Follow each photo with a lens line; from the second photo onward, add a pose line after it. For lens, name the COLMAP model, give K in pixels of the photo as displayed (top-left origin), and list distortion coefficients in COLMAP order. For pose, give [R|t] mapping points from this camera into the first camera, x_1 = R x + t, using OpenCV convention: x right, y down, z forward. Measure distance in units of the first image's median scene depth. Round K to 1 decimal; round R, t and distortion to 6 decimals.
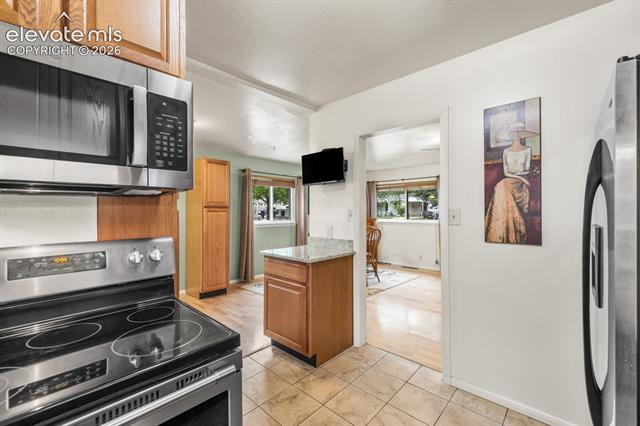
lens RADIAL K [[277.9, 0, 316.8], [0, 277.9, 214.8], [0, 0, 1]] dist [-0.001161, 0.000390]
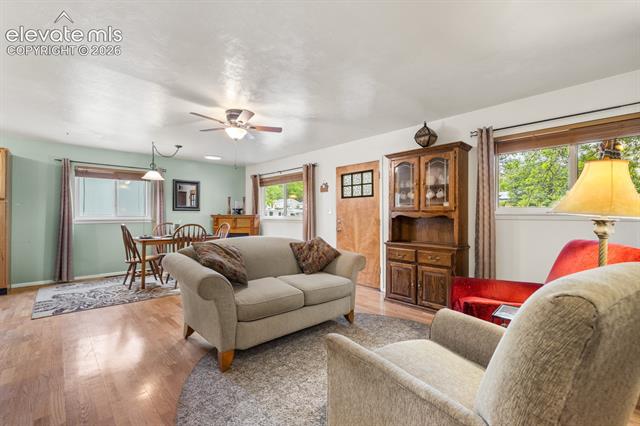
lens RADIAL K [[277.9, 0, 316.8], [0, 277.9, 214.8], [0, 0, 1]] dist [-0.001161, 0.000390]
pose [[0.997912, -0.000565, -0.064591, 0.490586], [0.000162, 0.999981, -0.006237, 0.019016], [0.064594, 0.006213, 0.997892, 0.106730]]
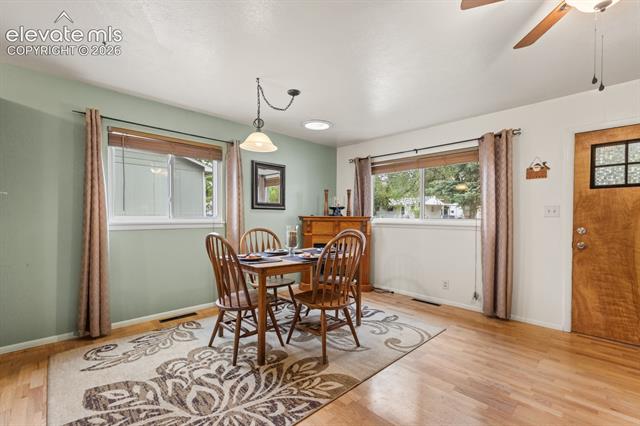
lens RADIAL K [[278.8, 0, 316.9], [0, 278.8, 222.8], [0, 0, 1]] dist [-0.002913, -0.000565]
pose [[0.998285, 0.008910, -0.057851, 0.138169], [-0.008097, 0.999865, 0.014269, 0.019472], [0.057970, -0.013776, 0.998223, 0.402839]]
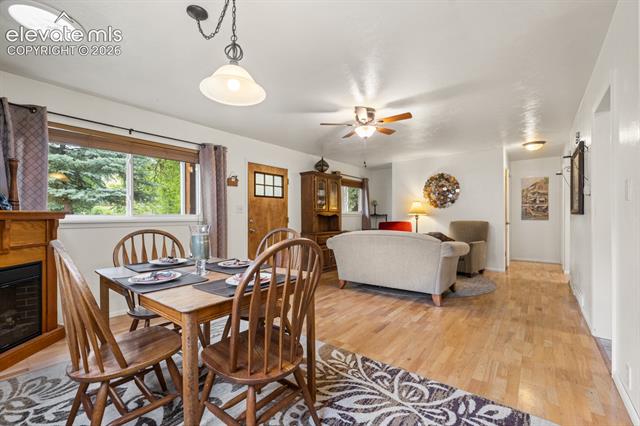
lens RADIAL K [[277.9, 0, 316.8], [0, 277.9, 214.8], [0, 0, 1]] dist [-0.001161, 0.000390]
pose [[-0.079598, 0.006290, 0.996807, -0.186875], [0.009421, 0.999940, -0.005557, 0.022950], [-0.996783, 0.008949, -0.079652, 0.727281]]
